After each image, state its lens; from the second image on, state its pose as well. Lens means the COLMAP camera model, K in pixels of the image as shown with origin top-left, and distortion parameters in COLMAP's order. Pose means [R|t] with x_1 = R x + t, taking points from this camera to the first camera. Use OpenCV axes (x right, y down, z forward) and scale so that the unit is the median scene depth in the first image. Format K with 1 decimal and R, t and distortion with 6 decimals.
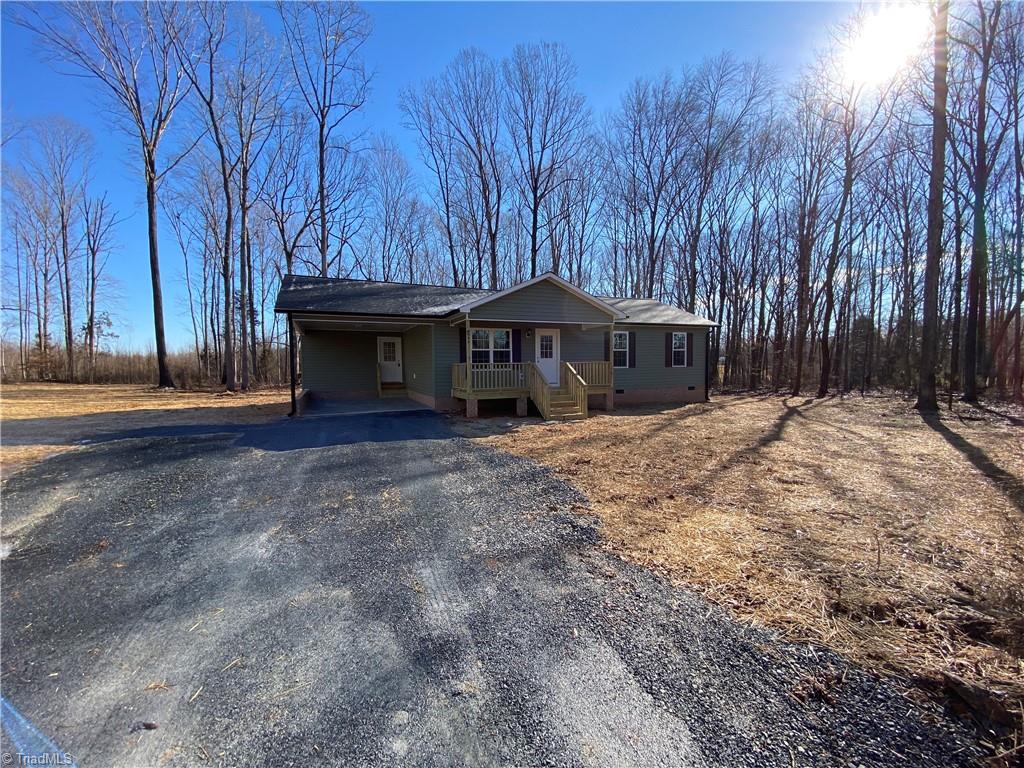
lens RADIAL K [[420.1, 0, 512.0], [0, 420.1, 384.0], [0, 0, 1]] dist [0.019522, -0.018545]
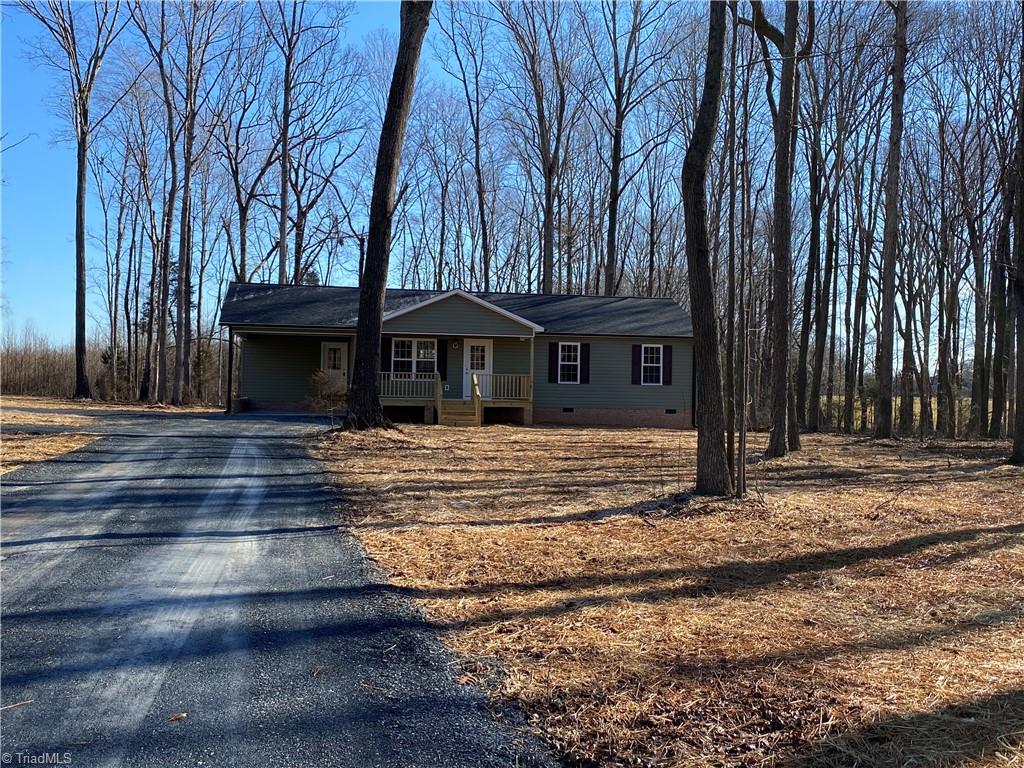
lens RADIAL K [[1008.1, 0, 512.0], [0, 1008.1, 384.0], [0, 0, 1]] dist [0.009835, 0.014044]
pose [[0.974813, 0.028227, -0.221228, 0.389363], [-0.039658, 0.998088, -0.047399, 0.043964], [0.219468, 0.054979, 0.974069, -0.702155]]
